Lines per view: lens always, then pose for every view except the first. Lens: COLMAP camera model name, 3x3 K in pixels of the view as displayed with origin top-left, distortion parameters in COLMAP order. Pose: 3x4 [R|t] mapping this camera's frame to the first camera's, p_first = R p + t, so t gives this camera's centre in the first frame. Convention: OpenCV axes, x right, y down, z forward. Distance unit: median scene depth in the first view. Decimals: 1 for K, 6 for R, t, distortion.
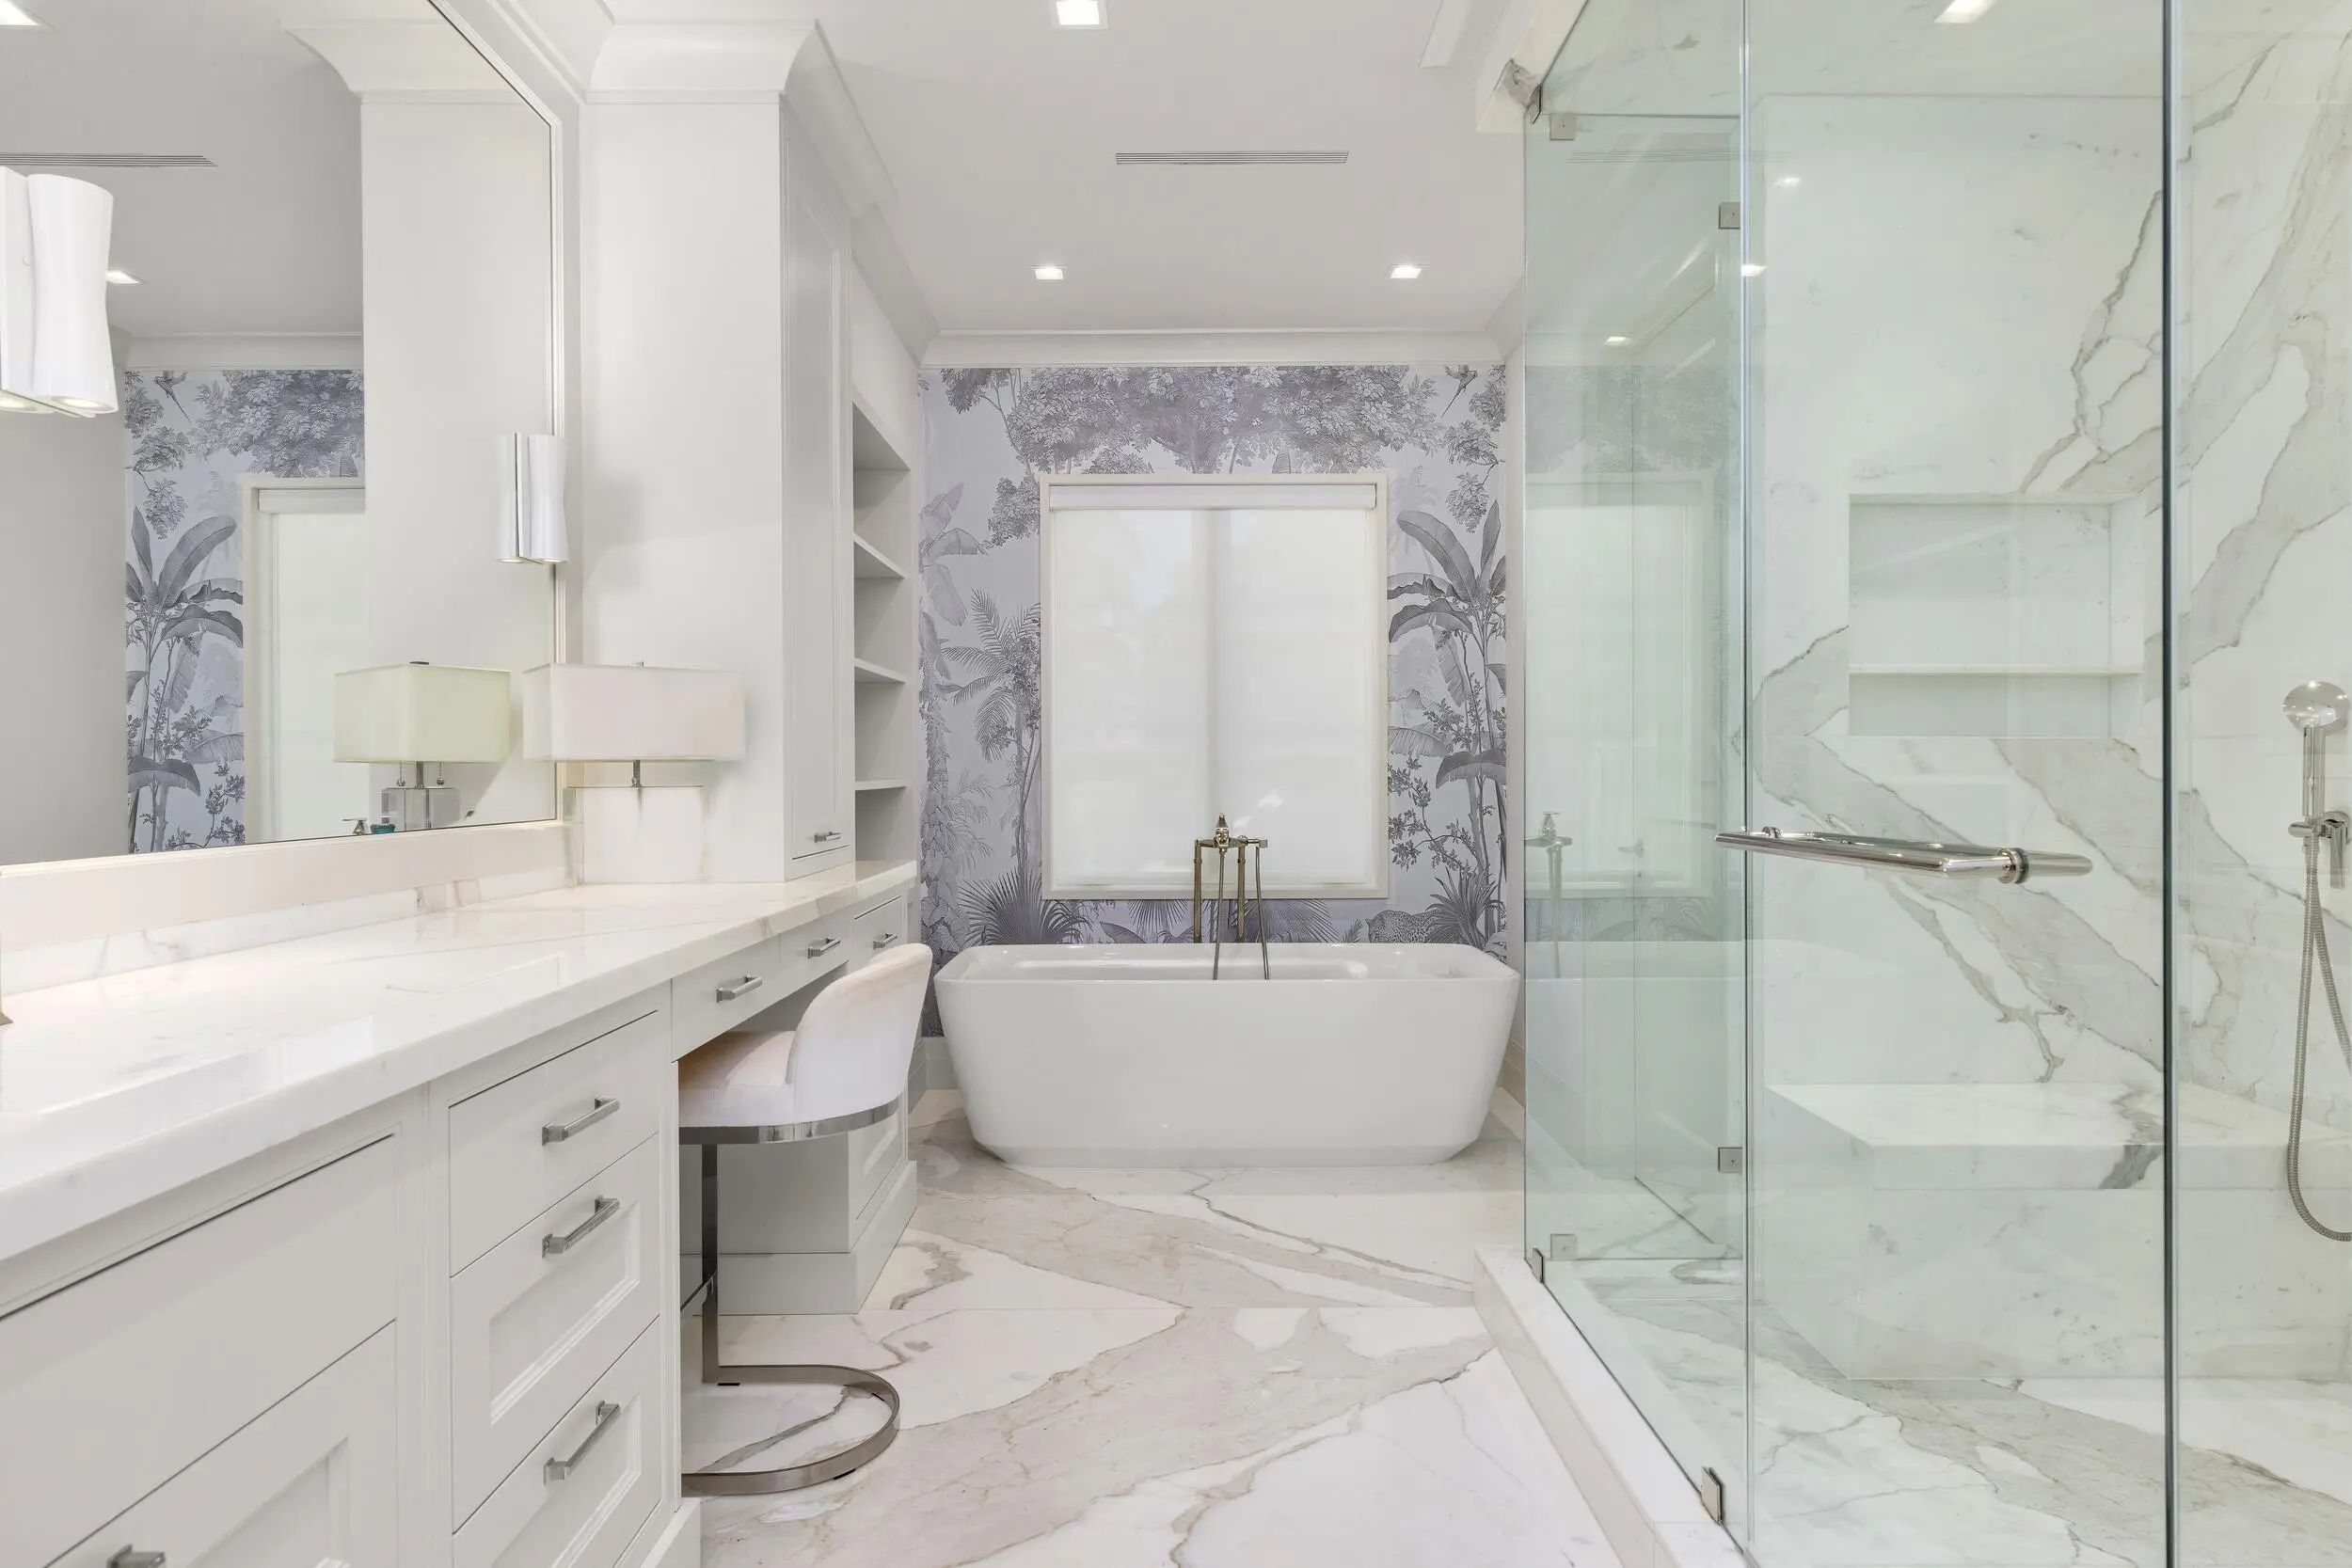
lens RADIAL K [[1333.5, 0, 1176.0], [0, 1333.5, 784.0], [0, 0, 1]] dist [0.006019, 0.000391]
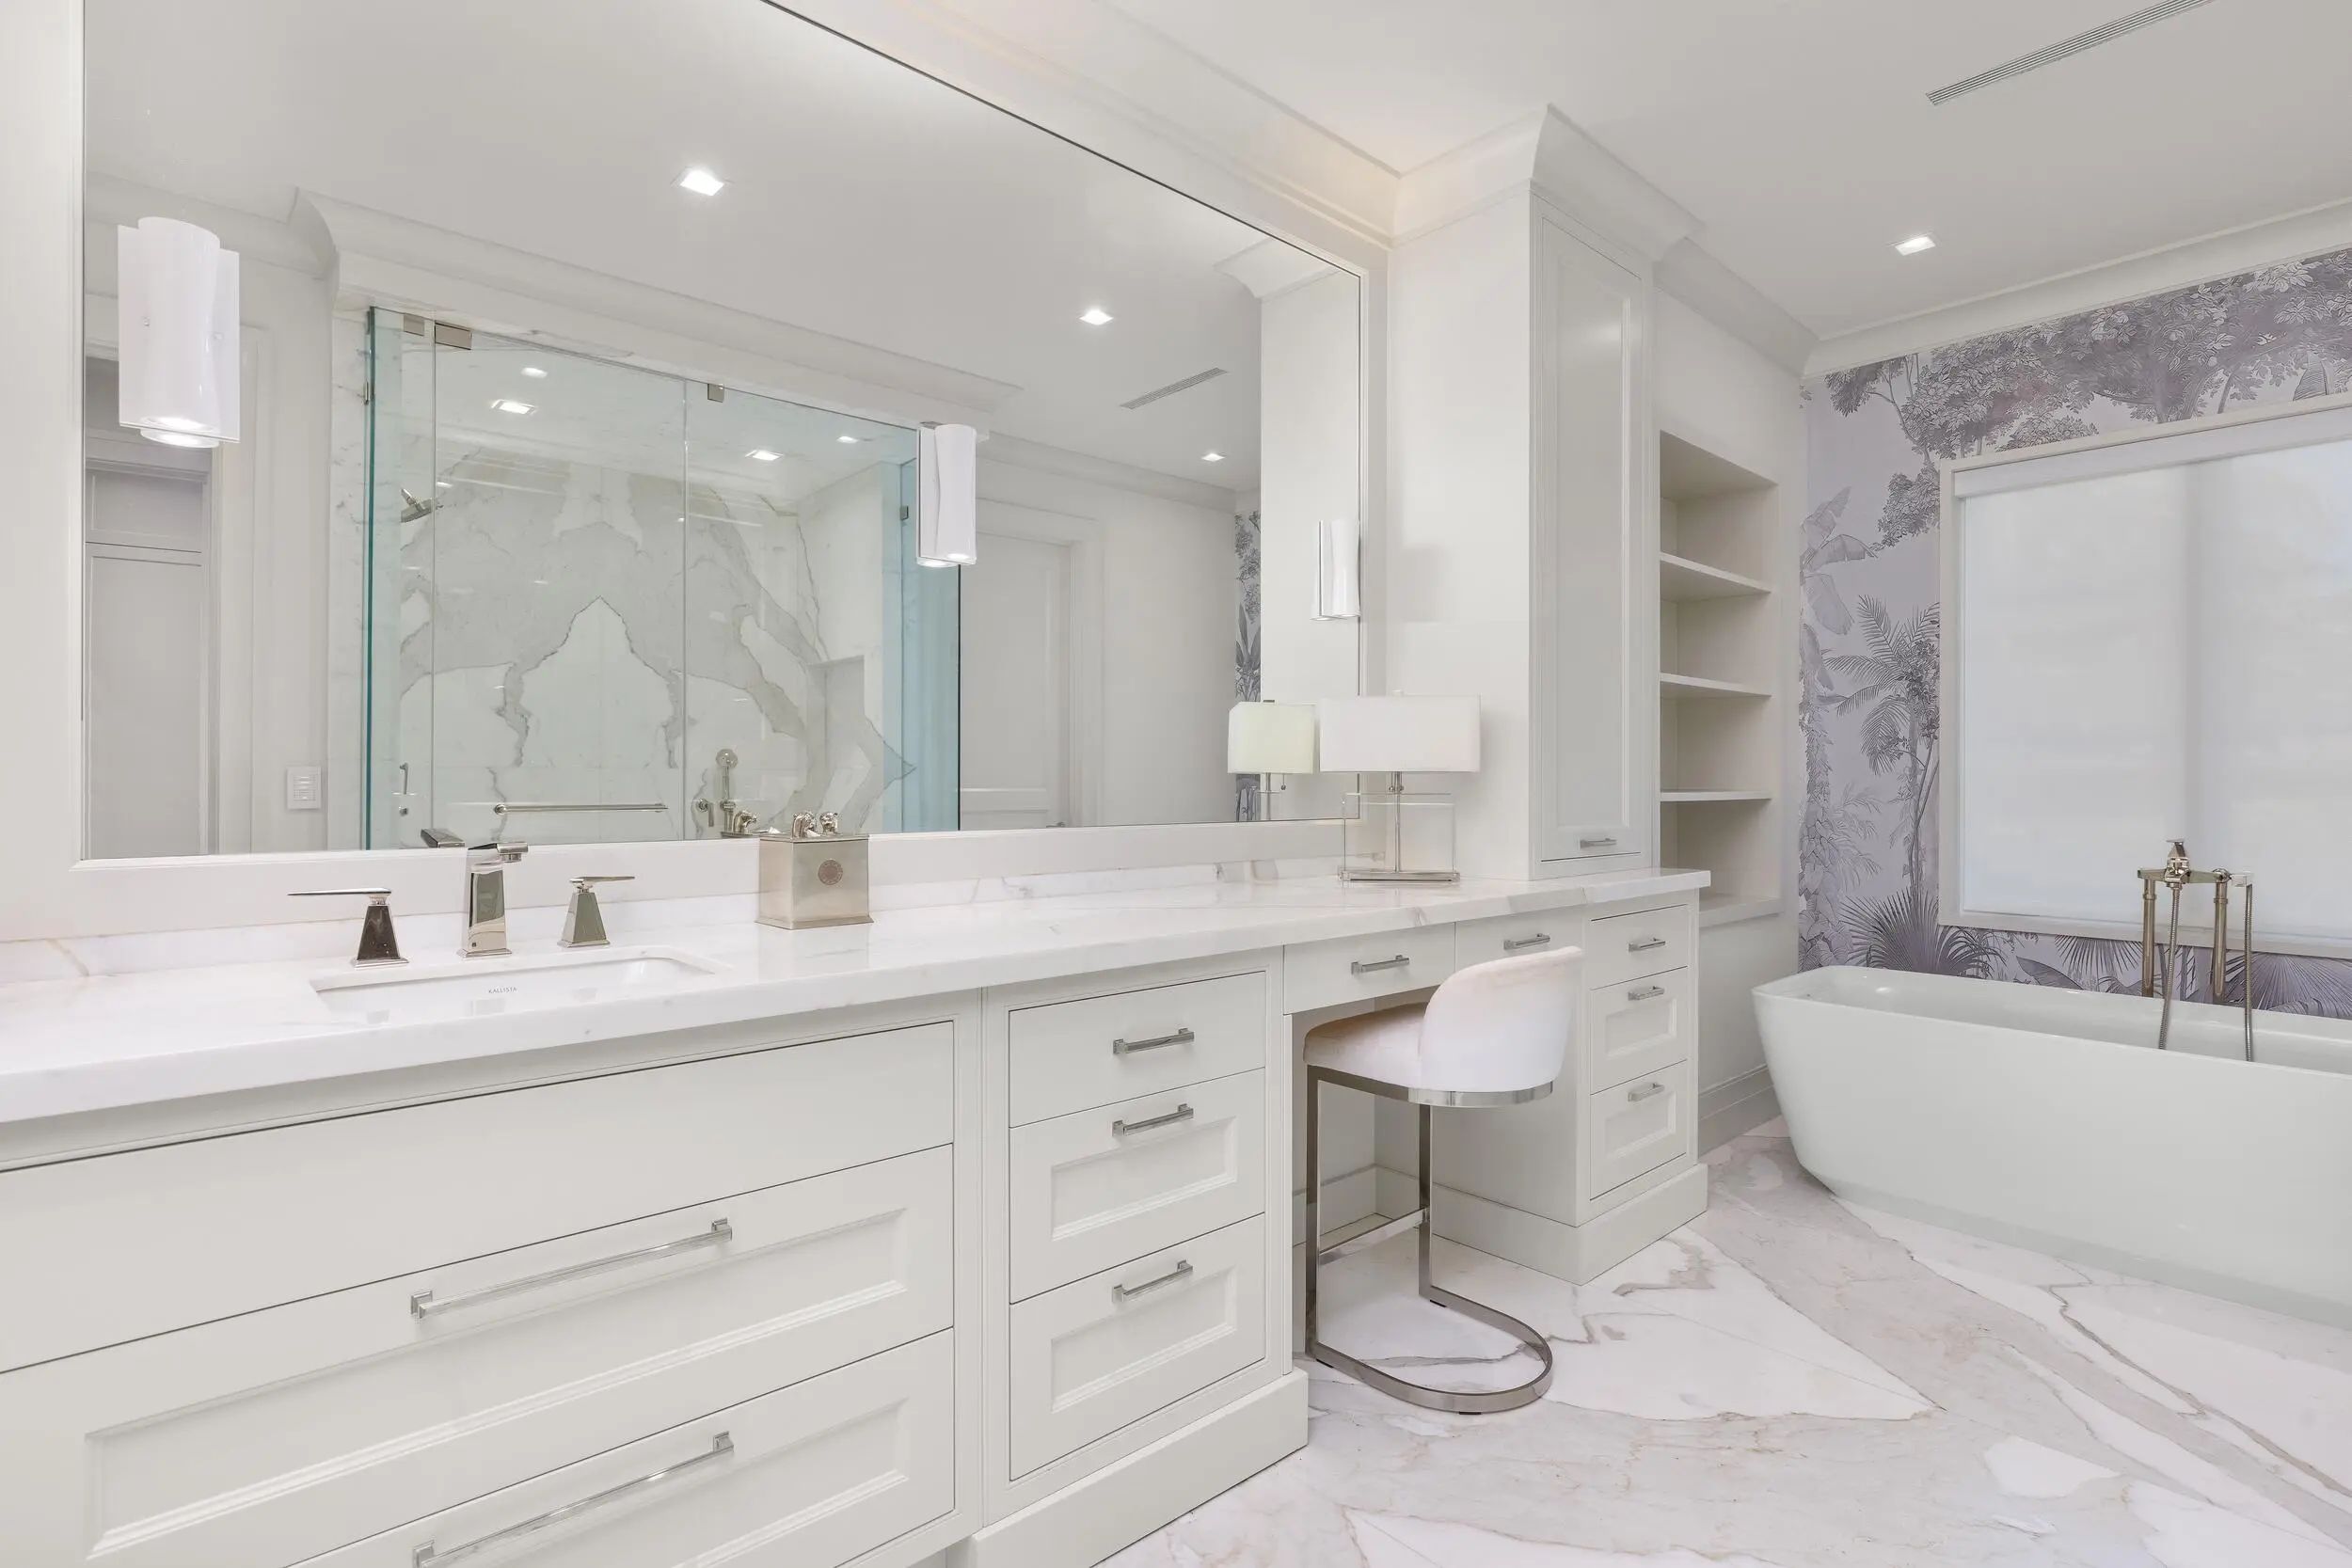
lens RADIAL K [[1145.2, 0, 1175.7], [0, 1145.2, 788.4], [0, 0, 1]] dist [-0.003634, 0.000430]
pose [[0.664036, 0.013063, -0.747587, 0.140022], [-0.015434, 0.999874, 0.003762, -0.002069], [0.747542, 0.009040, 0.664153, 0.084264]]
